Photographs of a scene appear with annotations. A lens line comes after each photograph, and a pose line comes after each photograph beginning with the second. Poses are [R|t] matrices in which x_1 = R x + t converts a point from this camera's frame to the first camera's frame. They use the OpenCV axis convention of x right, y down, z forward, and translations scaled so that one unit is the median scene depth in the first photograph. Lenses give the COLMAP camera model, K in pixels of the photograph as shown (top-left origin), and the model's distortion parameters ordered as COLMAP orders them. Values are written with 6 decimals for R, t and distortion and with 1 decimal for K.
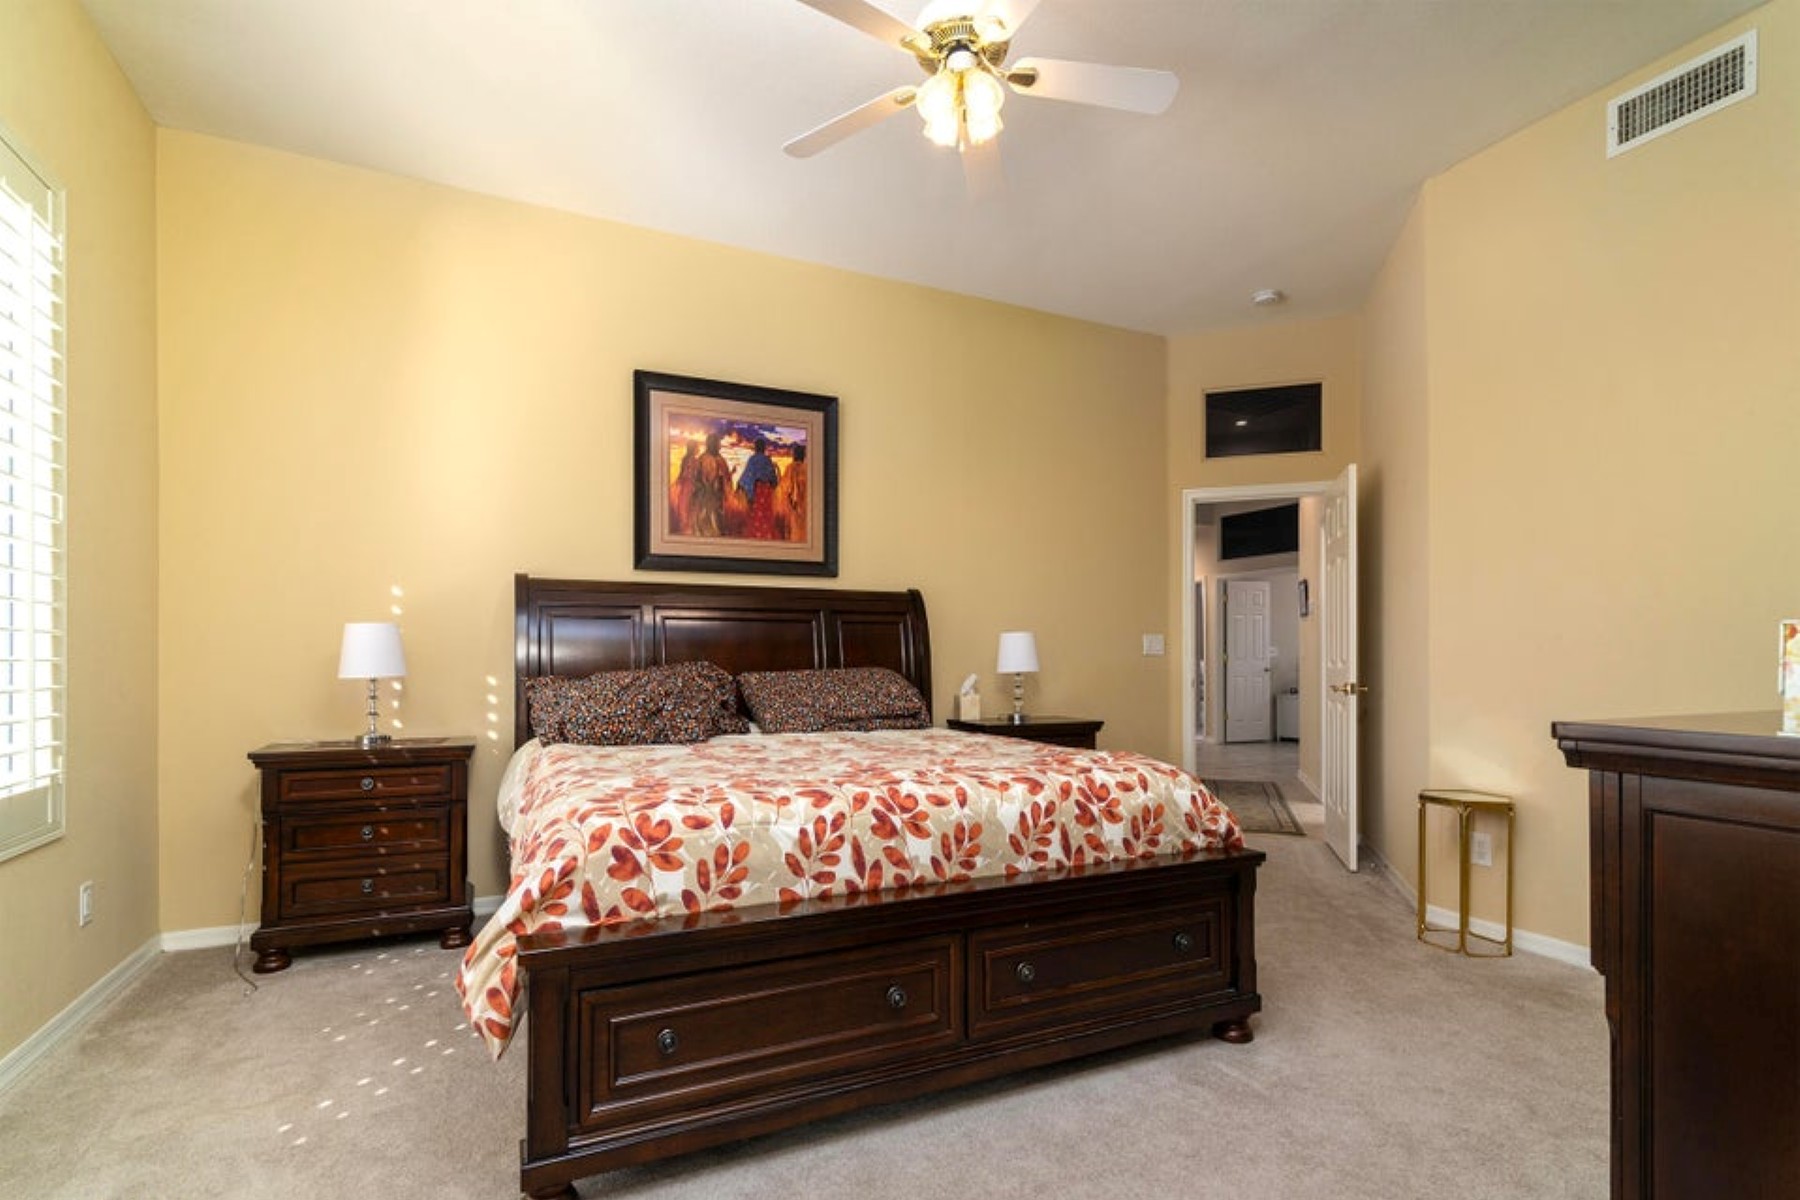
lens RADIAL K [[834.5, 0, 887.5], [0, 834.5, 646.7], [0, 0, 1]] dist [0.002096, -0.000331]
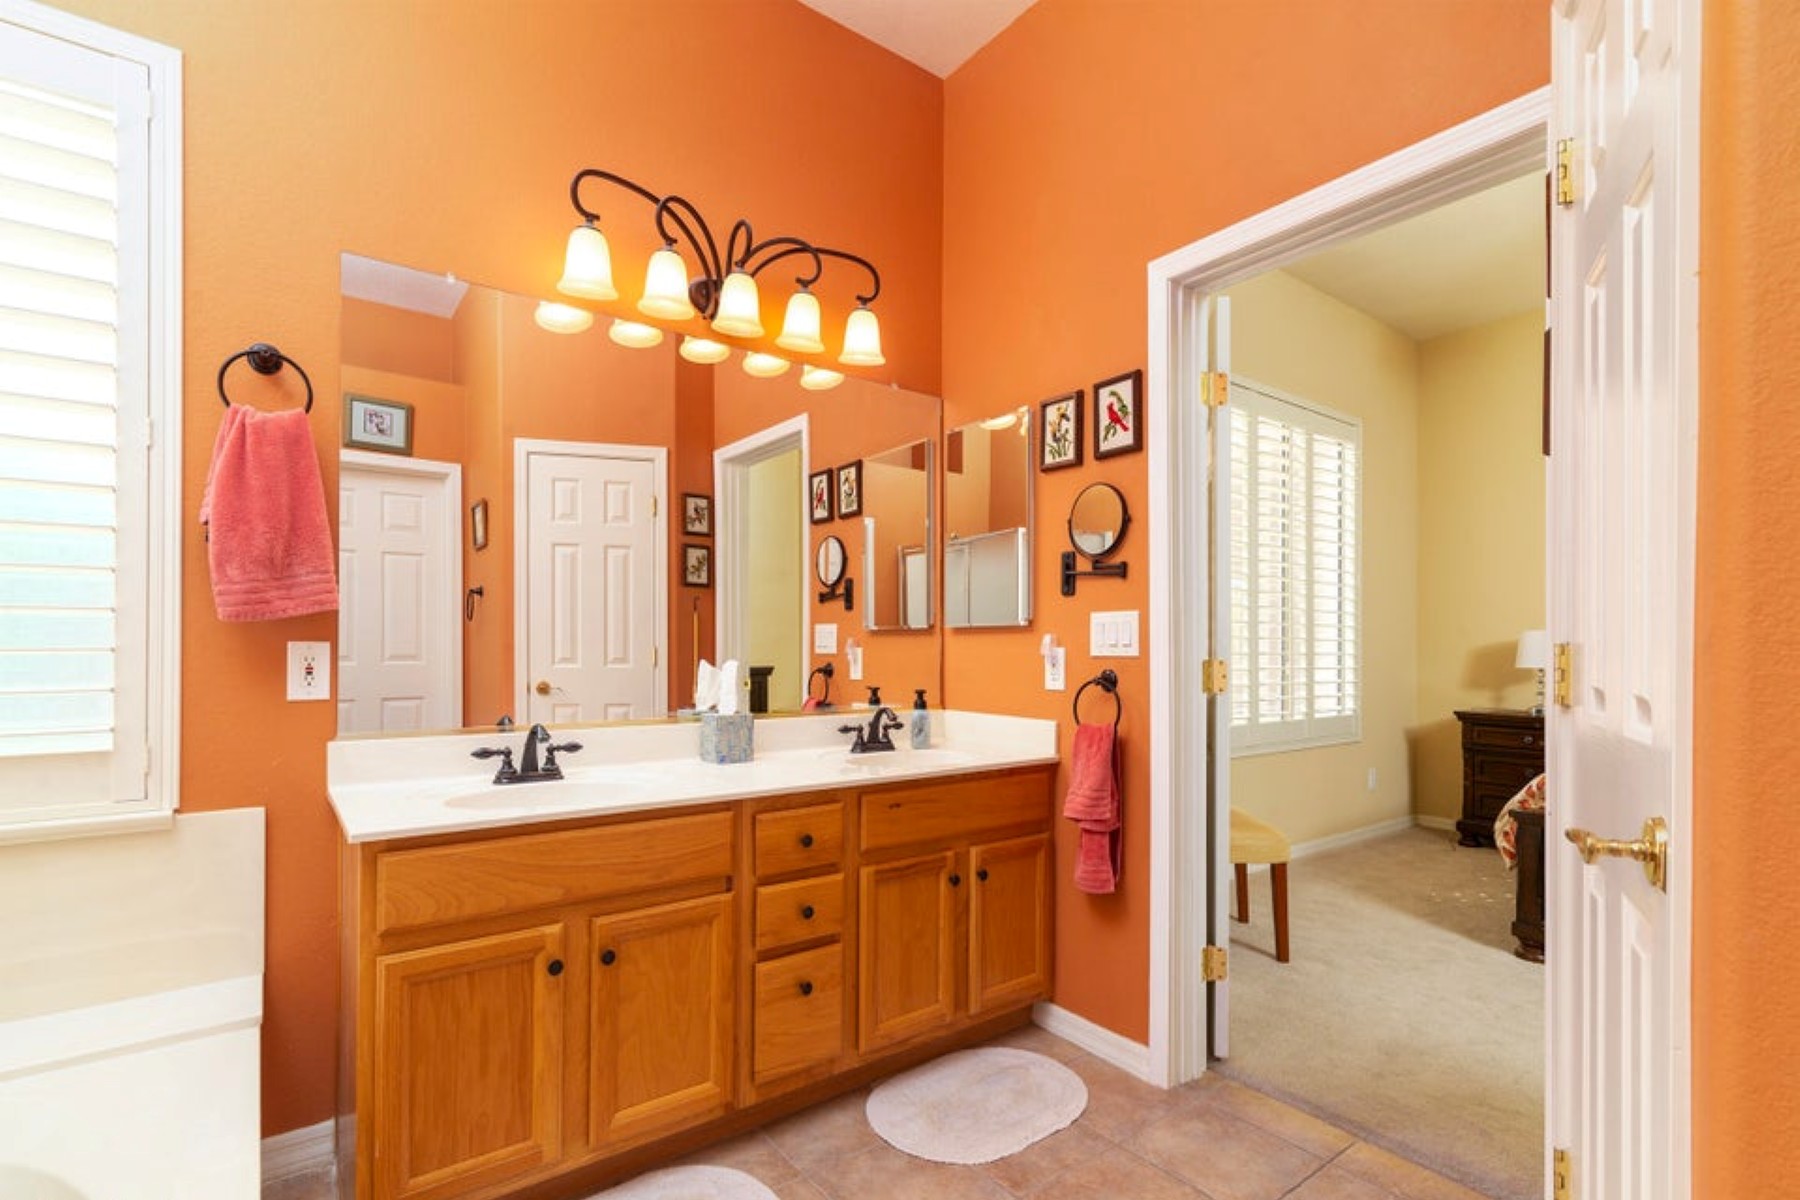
lens RADIAL K [[834.5, 0, 893.5], [0, 834.5, 641.3], [0, 0, 1]] dist [0.002096, -0.000331]
pose [[0.206071, -0.001948, -0.978535, 0.761942], [0.006941, 0.999976, -0.000529, -0.019390], [0.978512, -0.006682, 0.206079, -0.516474]]
